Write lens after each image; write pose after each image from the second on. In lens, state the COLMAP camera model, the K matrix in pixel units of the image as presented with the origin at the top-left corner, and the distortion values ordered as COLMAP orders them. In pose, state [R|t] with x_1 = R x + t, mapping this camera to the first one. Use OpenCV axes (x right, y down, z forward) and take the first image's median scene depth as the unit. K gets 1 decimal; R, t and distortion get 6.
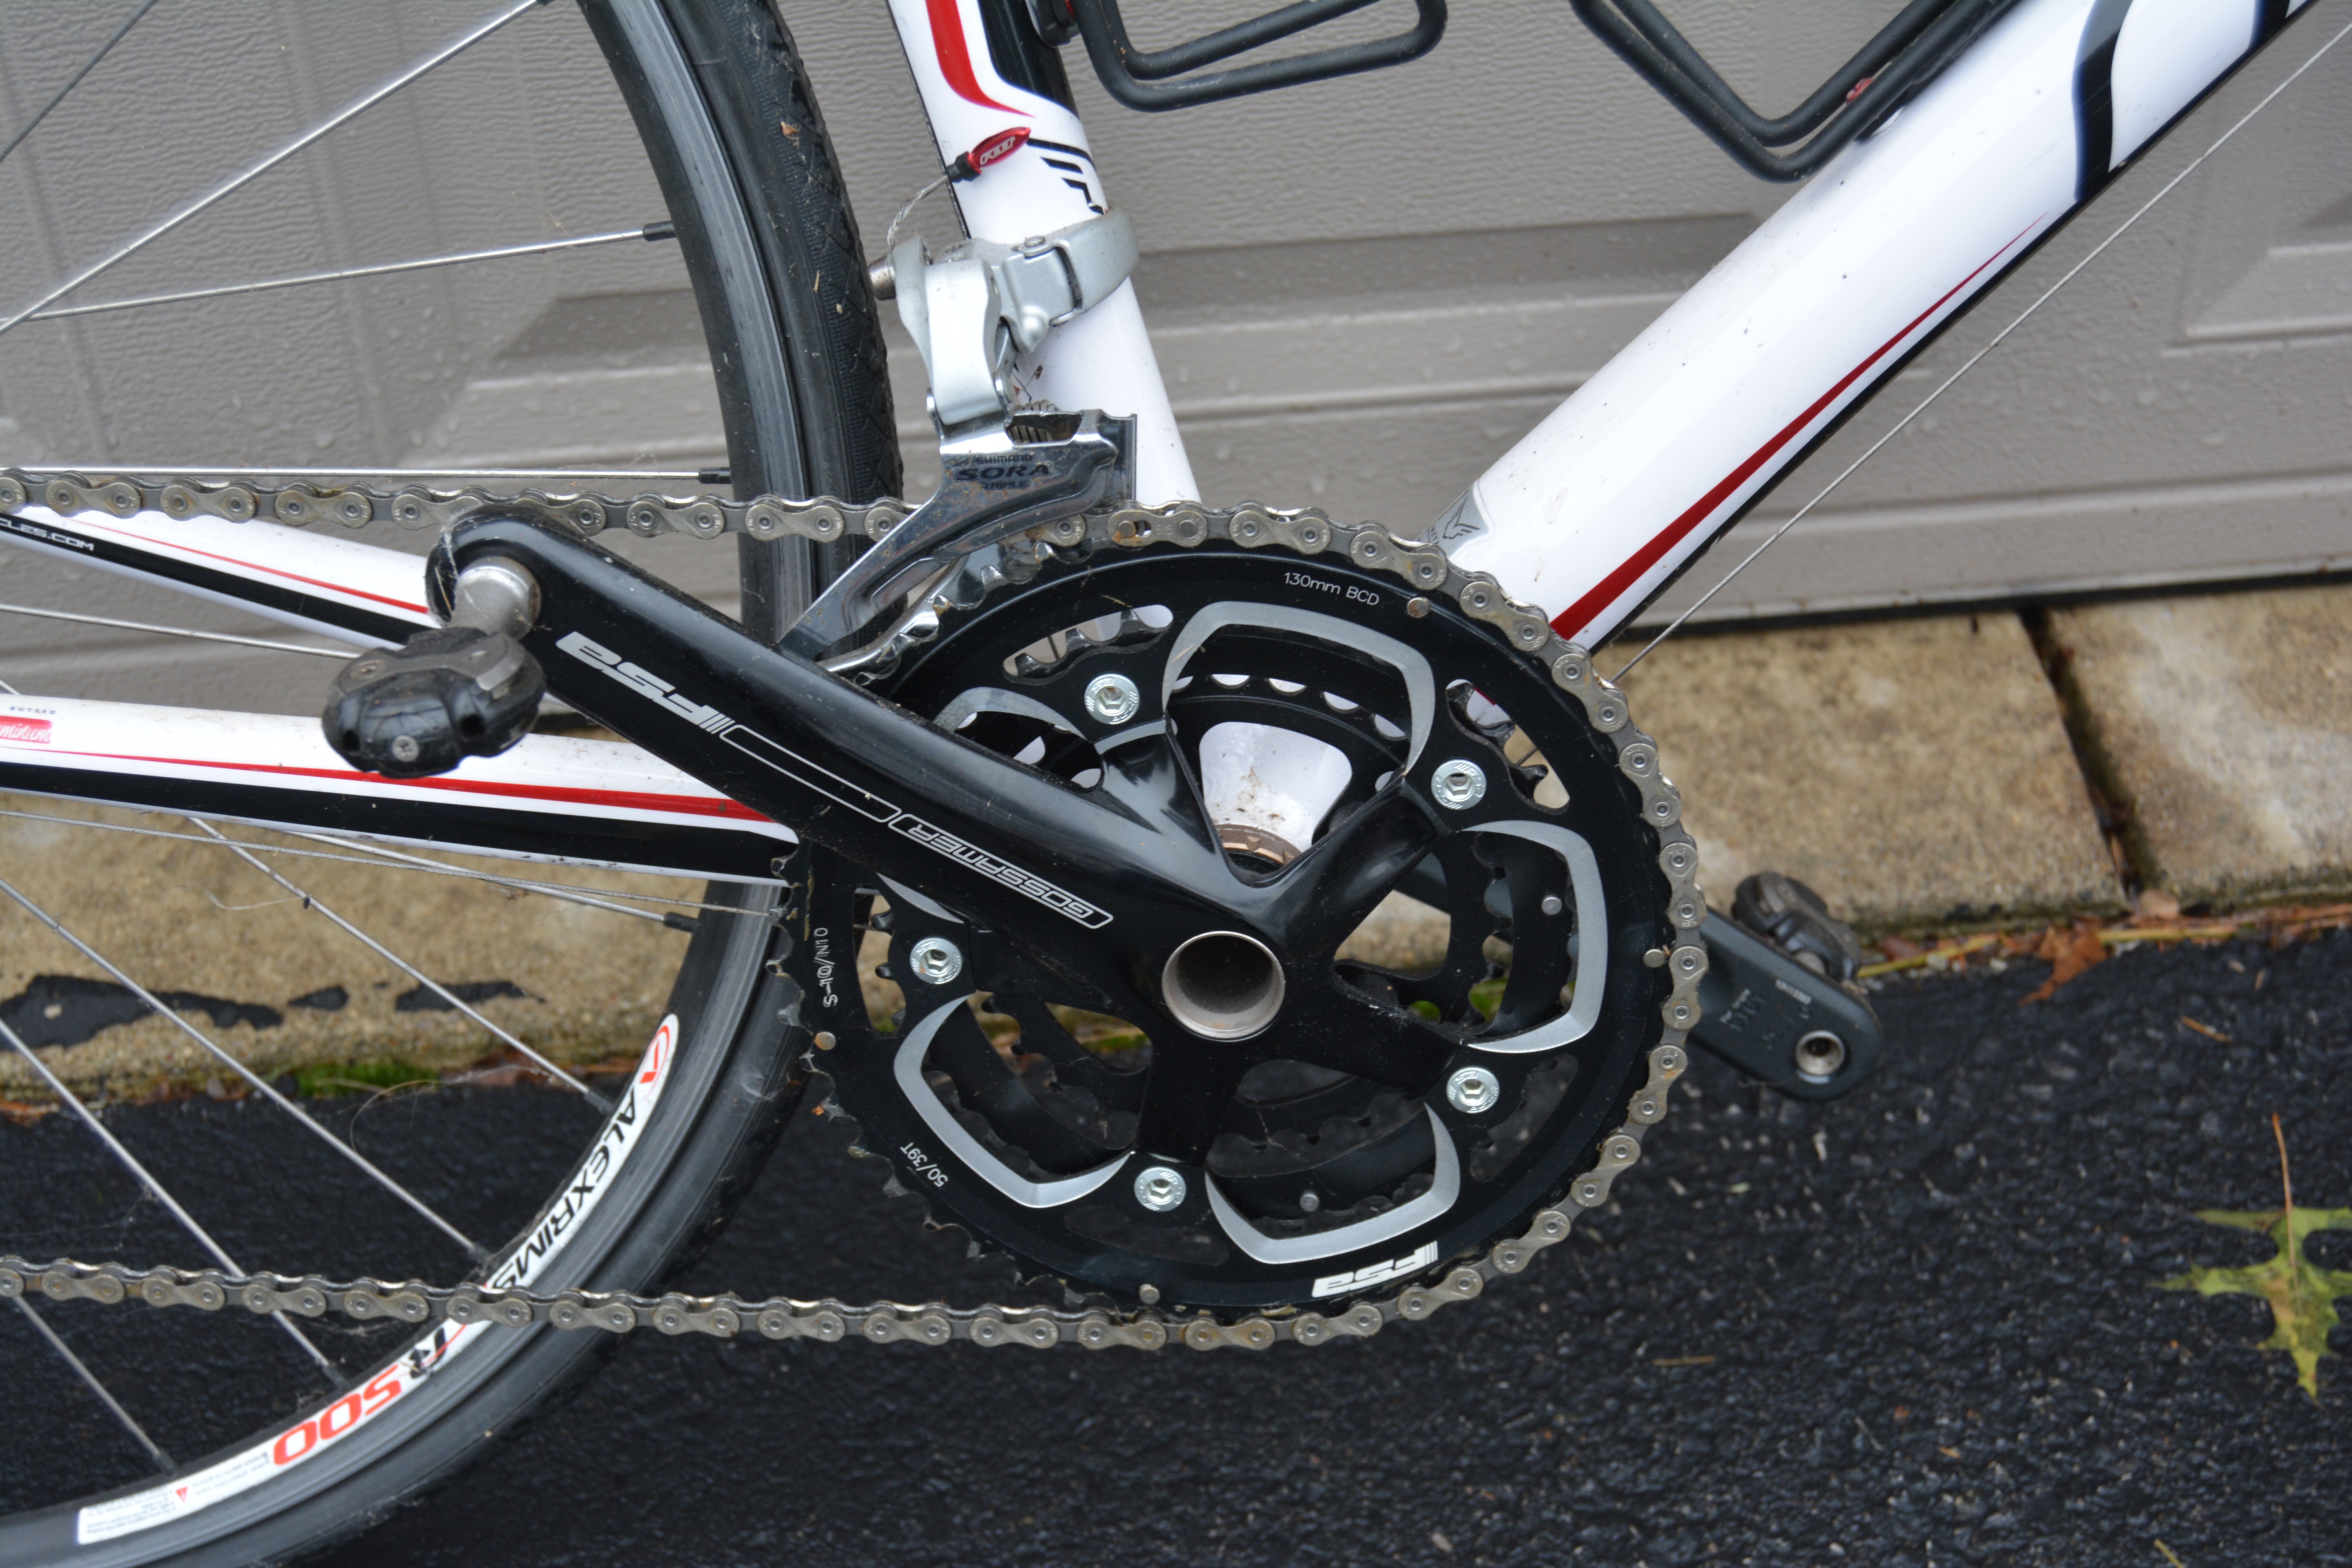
lens RADIAL K [[3638.9, 0, 1186.8], [0, 3638.9, 900.6], [0, 0, 1]] dist [-0.027716, 0.000000]
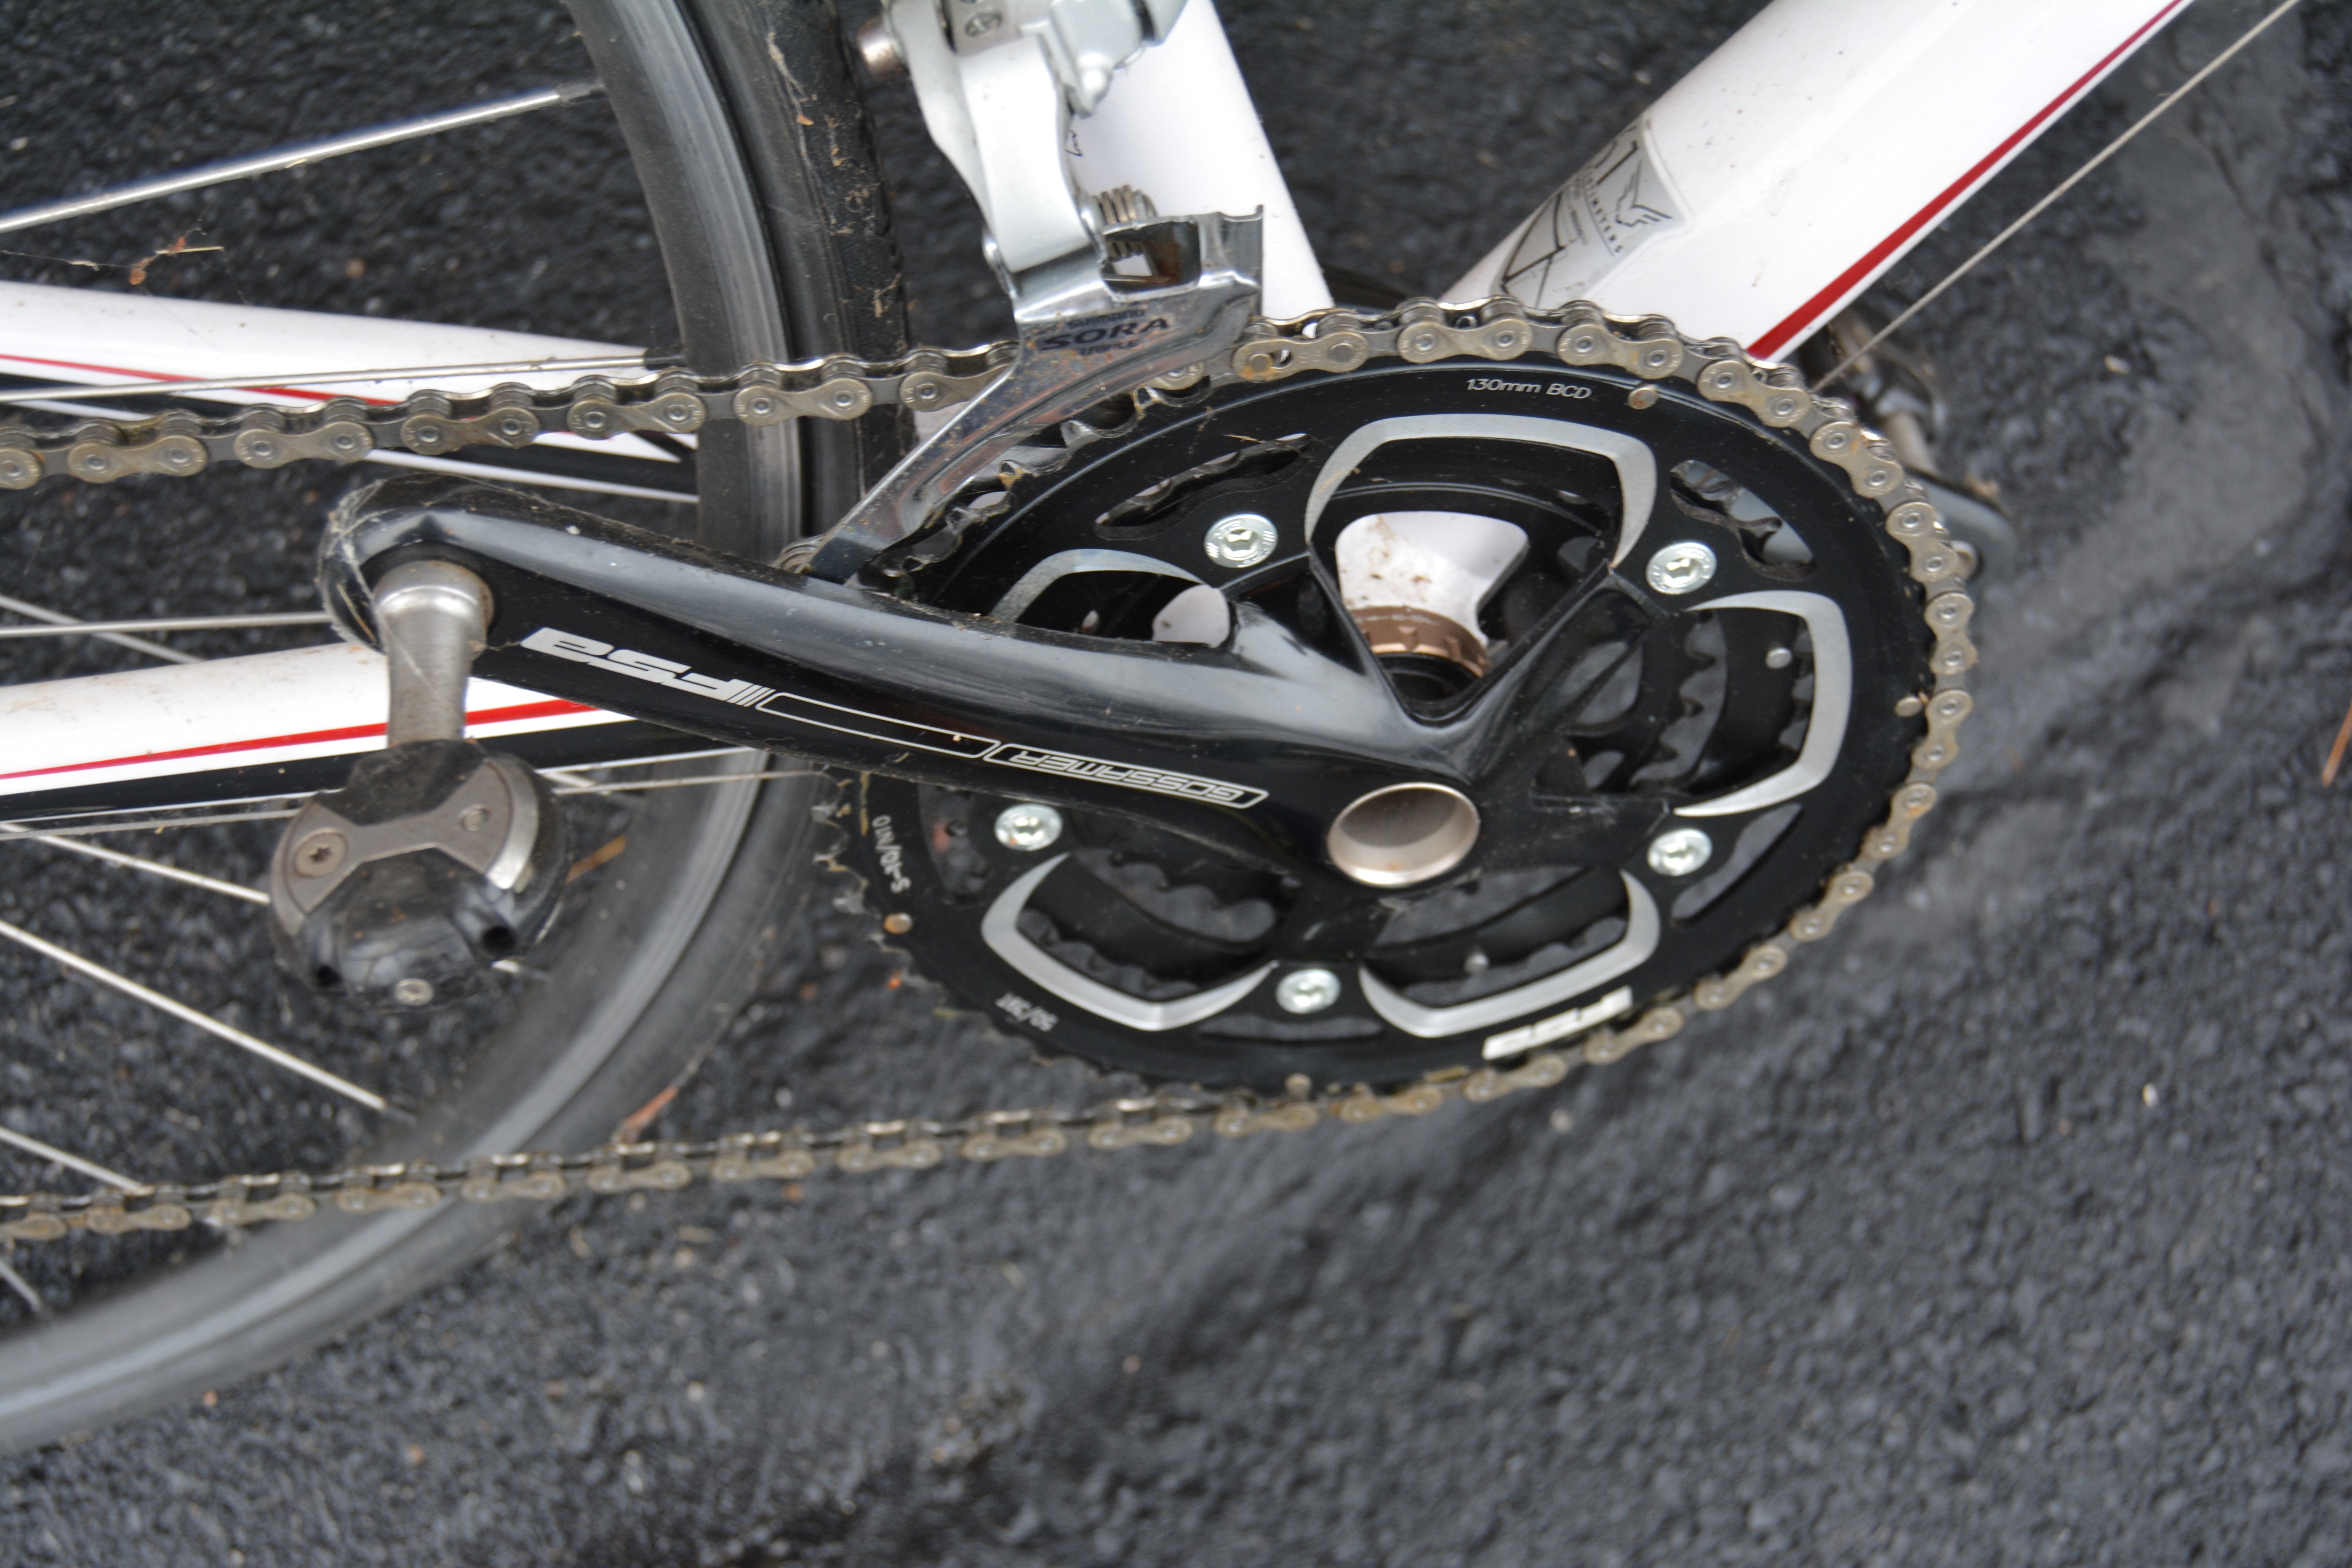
lens RADIAL K [[3179.4, 0, 1184.3], [0, 3179.4, 790.3], [0, 0, 1]] dist [-0.035498, 0.000000]
pose [[0.981003, -0.167007, 0.098703, -0.103027], [0.117842, 0.917177, 0.380657, -0.253236], [-0.154101, -0.361794, 0.919434, 0.355573]]
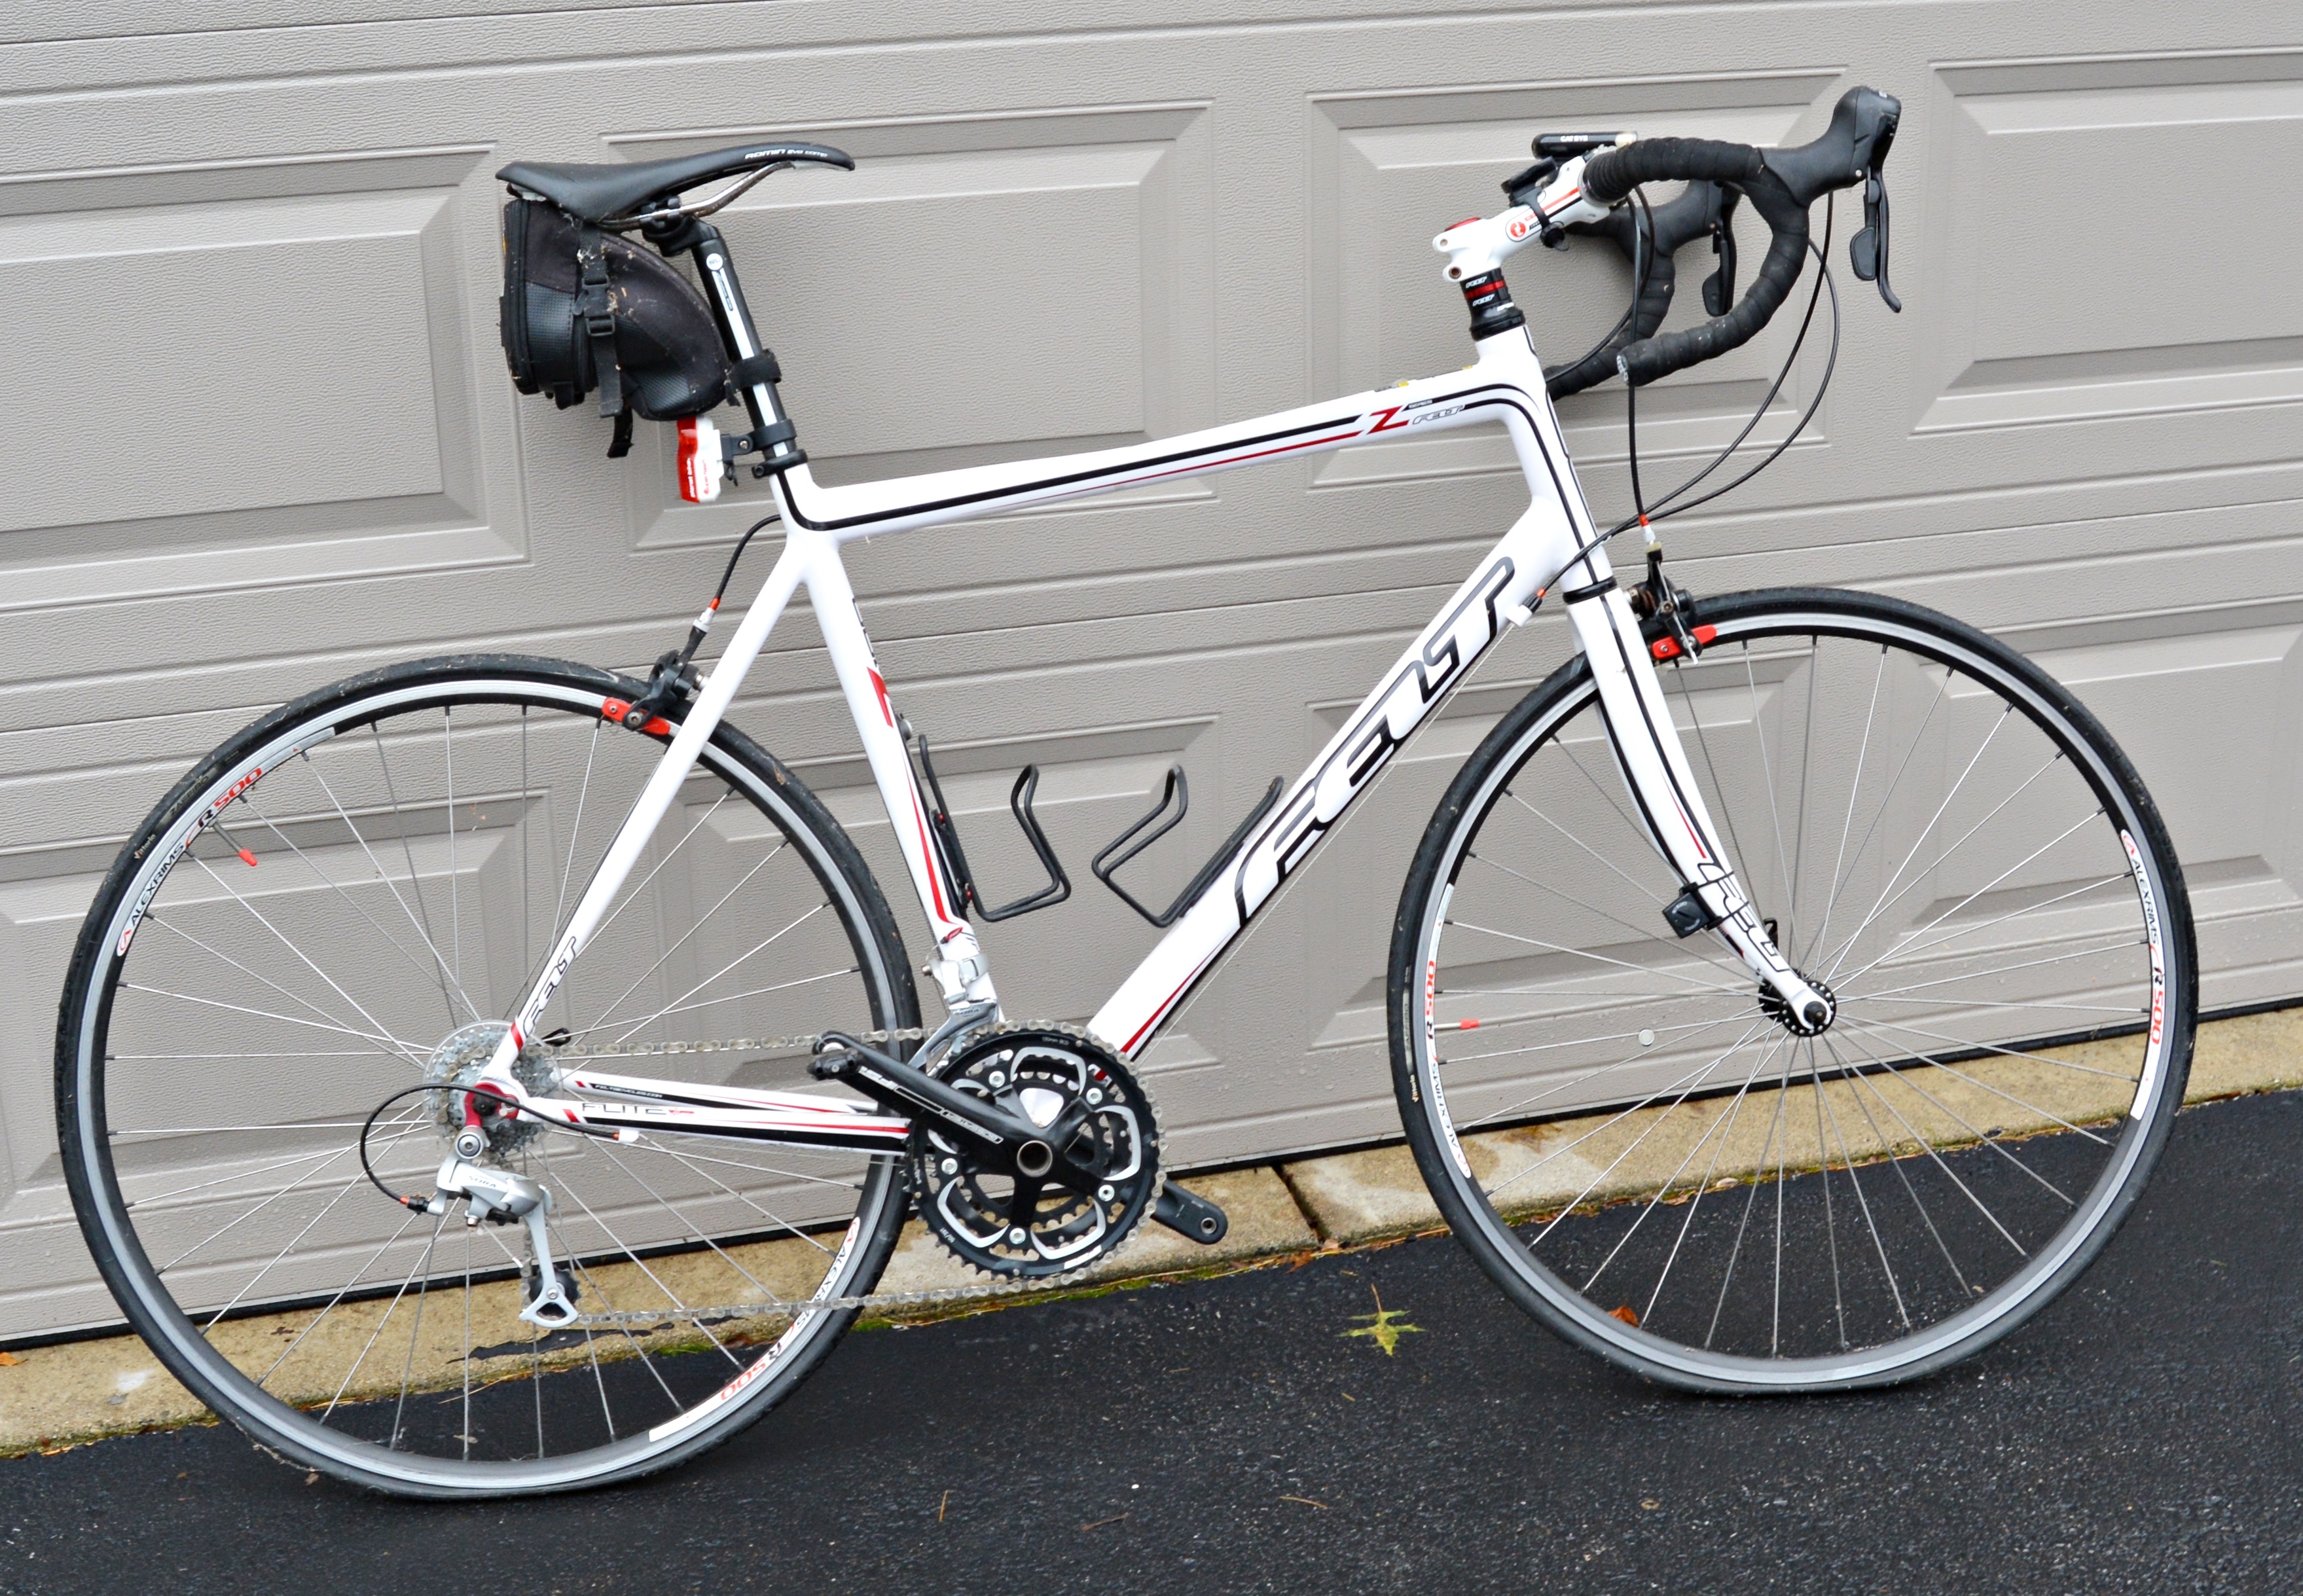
lens RADIAL K [[3268.9, 0, 1150.6], [0, 3268.9, 794.9], [0, 0, 1]] dist [-0.039255, 0.000000]
pose [[0.984147, -0.057012, 0.167941, -0.382322], [0.118286, 0.916553, -0.382020, 0.902890], [-0.132147, 0.395829, 0.908766, -1.988305]]
